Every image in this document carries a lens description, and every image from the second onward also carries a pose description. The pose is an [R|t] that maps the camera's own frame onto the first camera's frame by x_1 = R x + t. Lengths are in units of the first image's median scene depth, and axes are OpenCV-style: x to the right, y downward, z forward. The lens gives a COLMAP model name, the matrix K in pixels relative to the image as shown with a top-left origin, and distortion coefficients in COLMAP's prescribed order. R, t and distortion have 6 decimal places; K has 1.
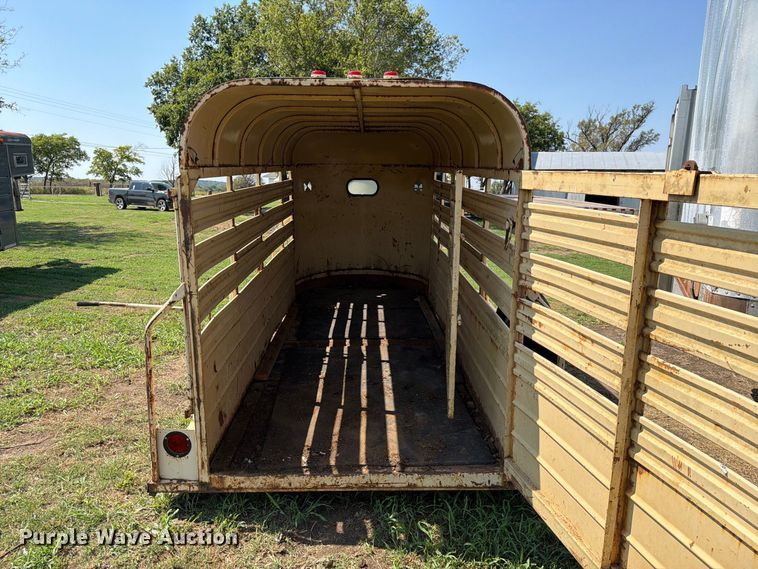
lens RADIAL K [[539.9, 0, 374.3], [0, 539.9, 287.0], [0, 0, 1]] dist [0.010283, -0.004900]
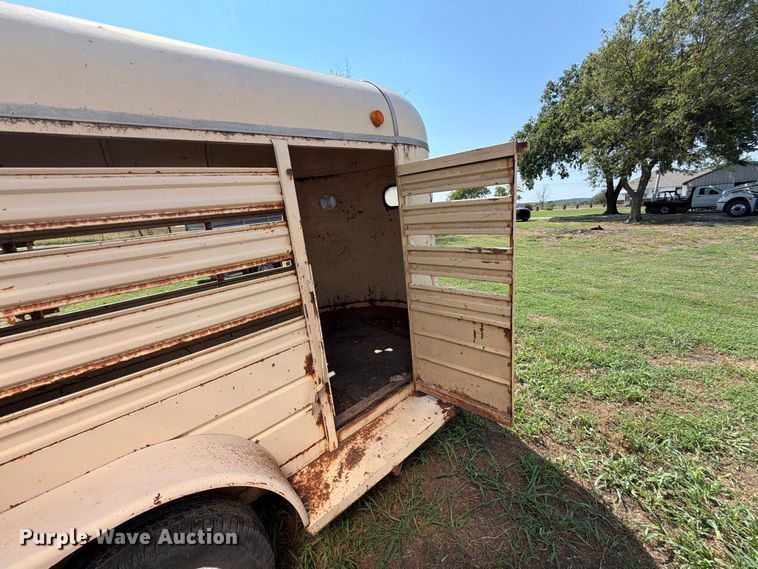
lens RADIAL K [[303.5, 0, 379.0], [0, 303.5, 284.5], [0, 0, 1]] dist [0.000143, -0.000003]
pose [[0.637434, 0.114954, -0.761881, 0.387377], [-0.063773, 0.993287, 0.096513, -0.127851], [0.767861, -0.012933, 0.640486, 0.892615]]
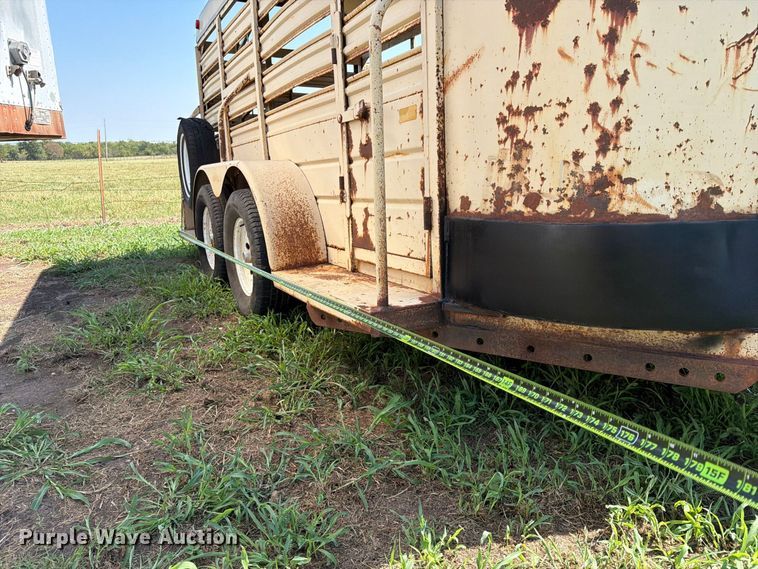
lens RADIAL K [[534.2, 0, 379.0], [0, 534.2, 284.5], [0, 0, 1]] dist [0.093719, -0.155772]
pose [[-0.889155, 0.119424, -0.441747, 0.300034], [-0.068449, 0.919775, 0.386432, -0.080661], [0.452457, 0.373835, -0.809648, 1.552224]]
